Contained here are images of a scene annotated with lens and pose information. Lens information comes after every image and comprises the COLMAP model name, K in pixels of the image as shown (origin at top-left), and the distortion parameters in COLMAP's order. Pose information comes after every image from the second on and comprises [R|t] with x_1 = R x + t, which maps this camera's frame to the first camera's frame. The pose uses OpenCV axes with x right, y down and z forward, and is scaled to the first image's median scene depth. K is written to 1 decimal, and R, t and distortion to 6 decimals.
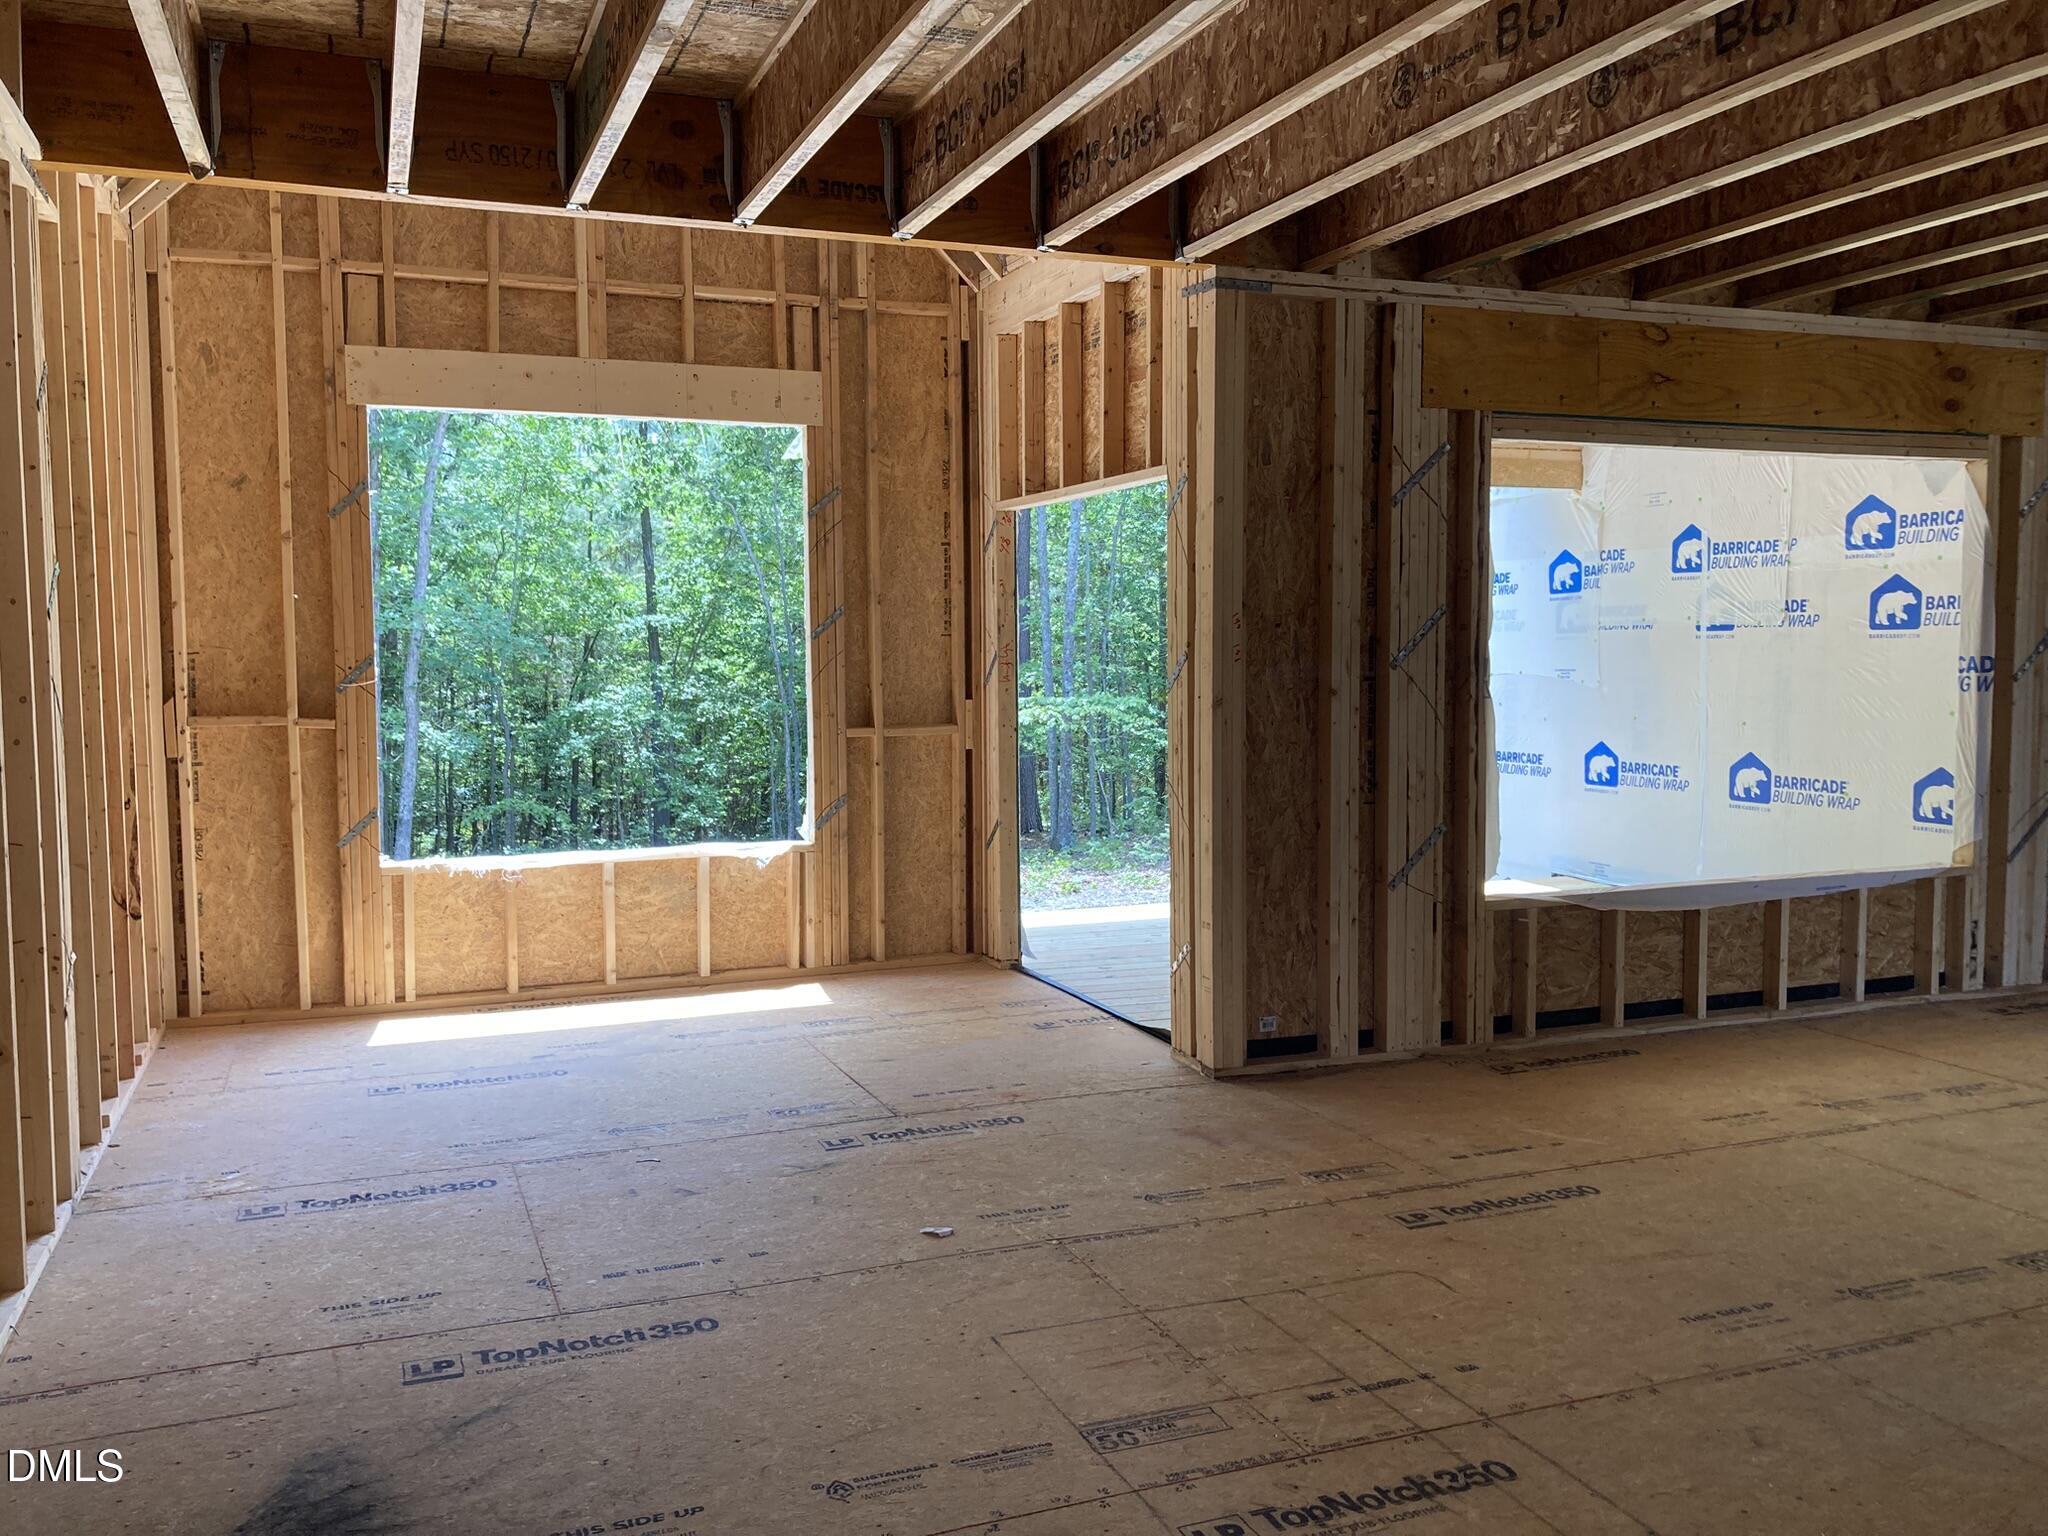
lens RADIAL K [[1679.5, 0, 1020.0], [0, 1679.5, 757.7], [0, 0, 1]] dist [0.026838, -0.013921]
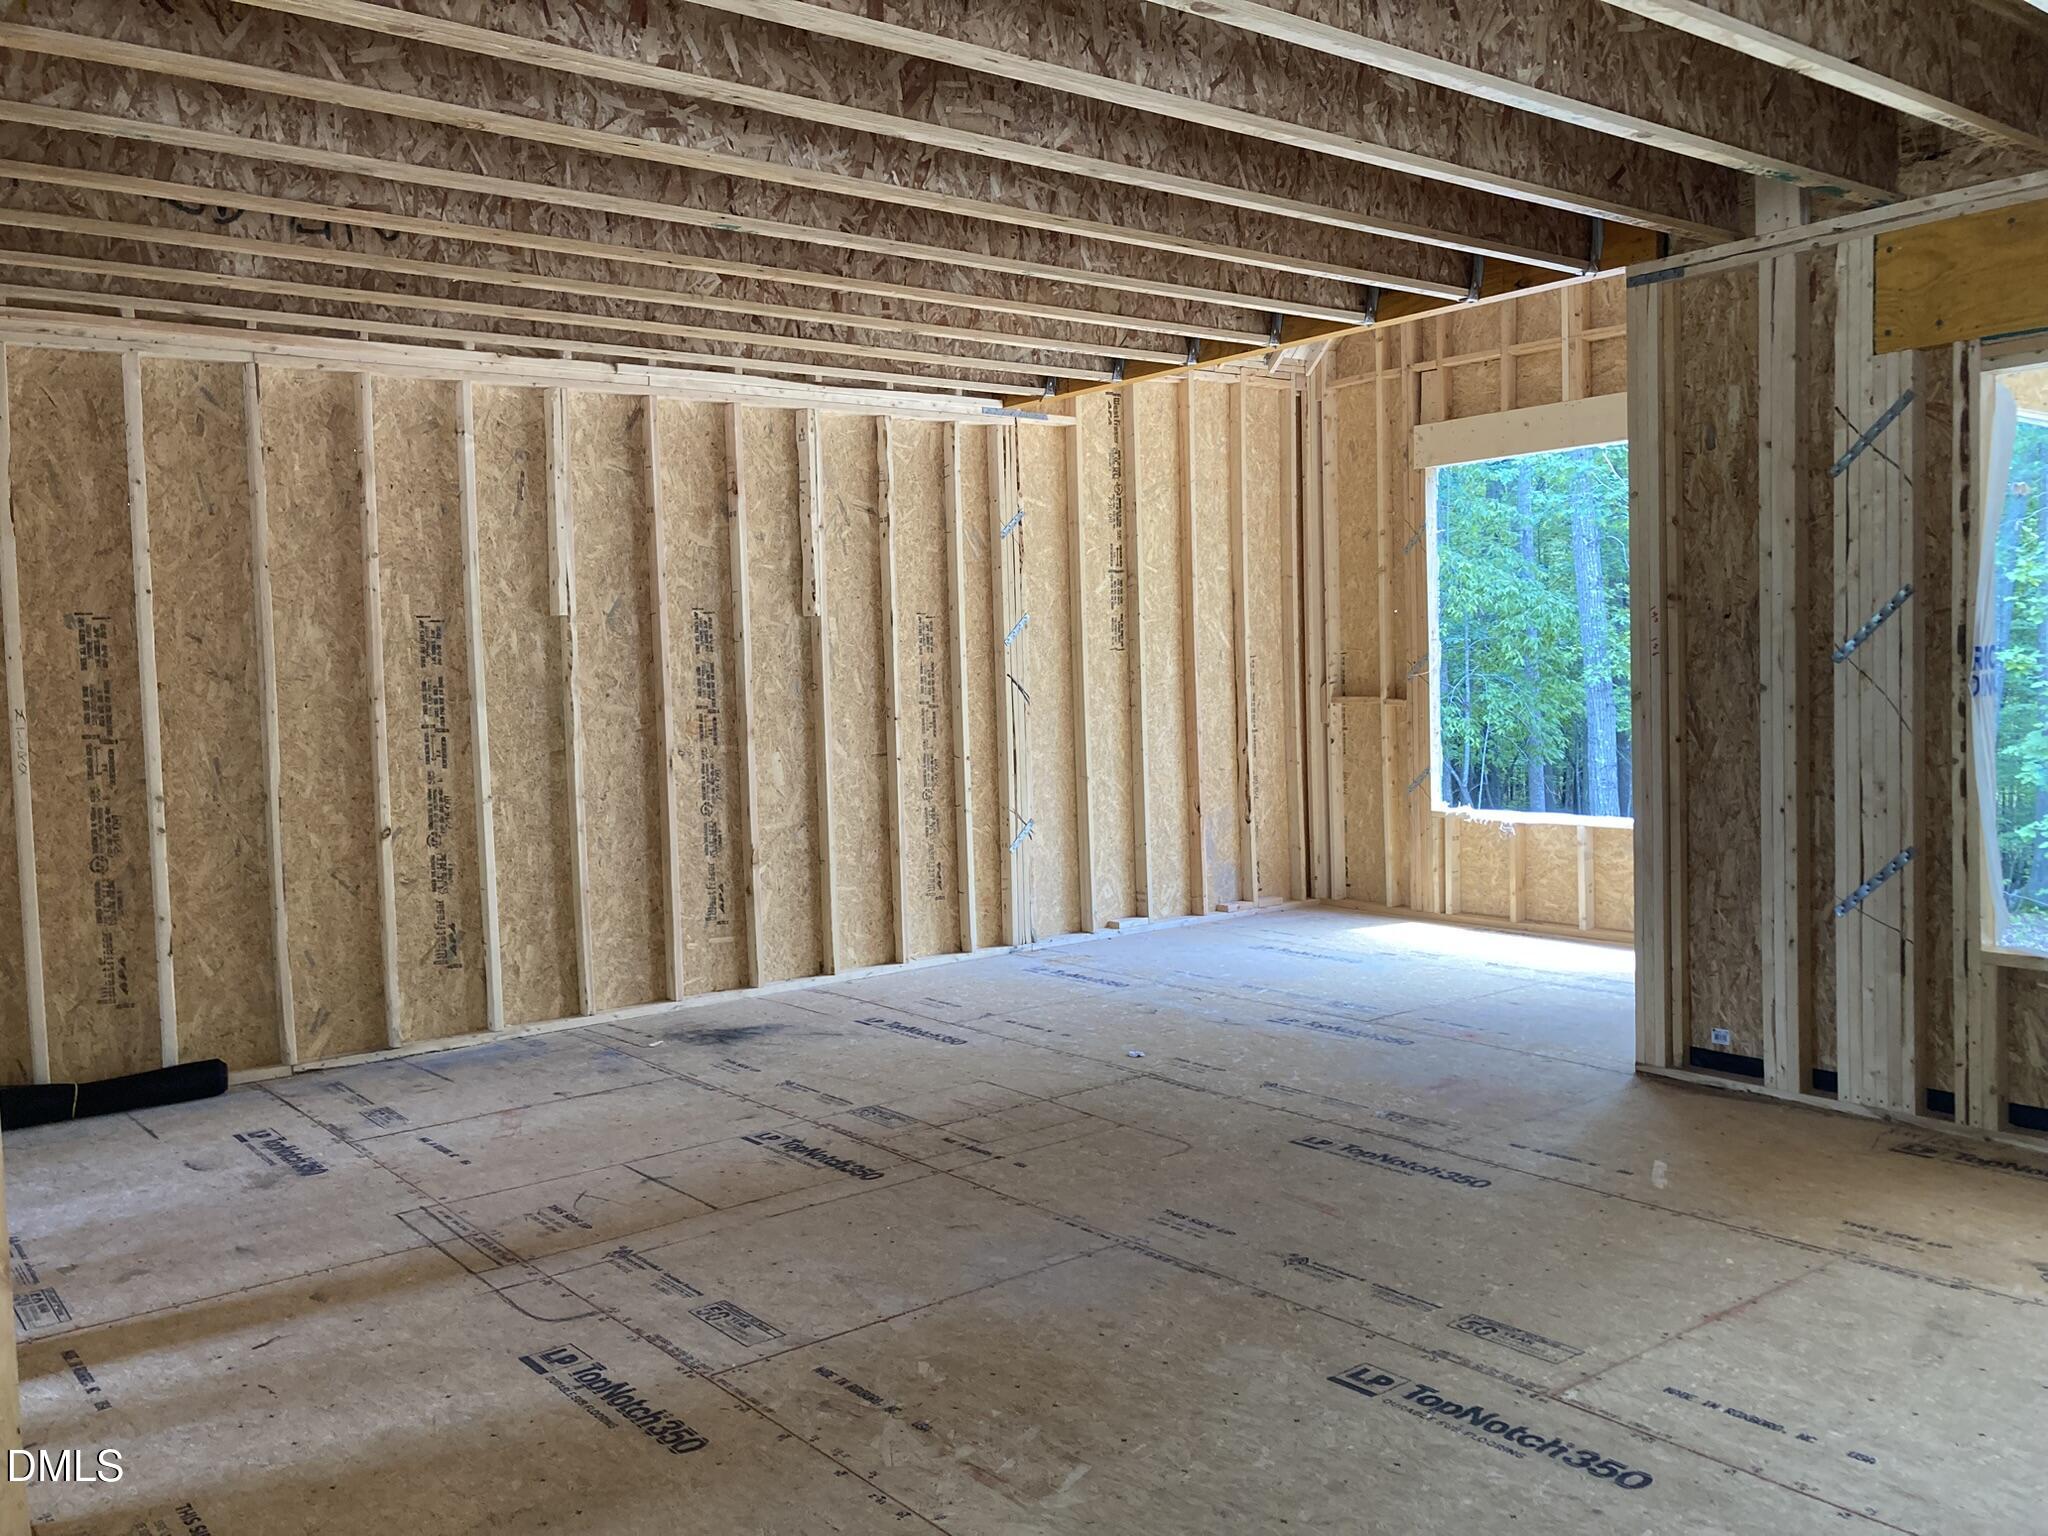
lens RADIAL K [[1679.5, 0, 1021.3], [0, 1679.5, 766.3], [0, 0, 1]] dist [0.026838, -0.013921]
pose [[0.296870, 0.056055, -0.953271, 0.955320], [-0.041252, 0.998096, 0.045844, -0.021844], [0.954026, 0.025715, 0.298617, 0.343069]]
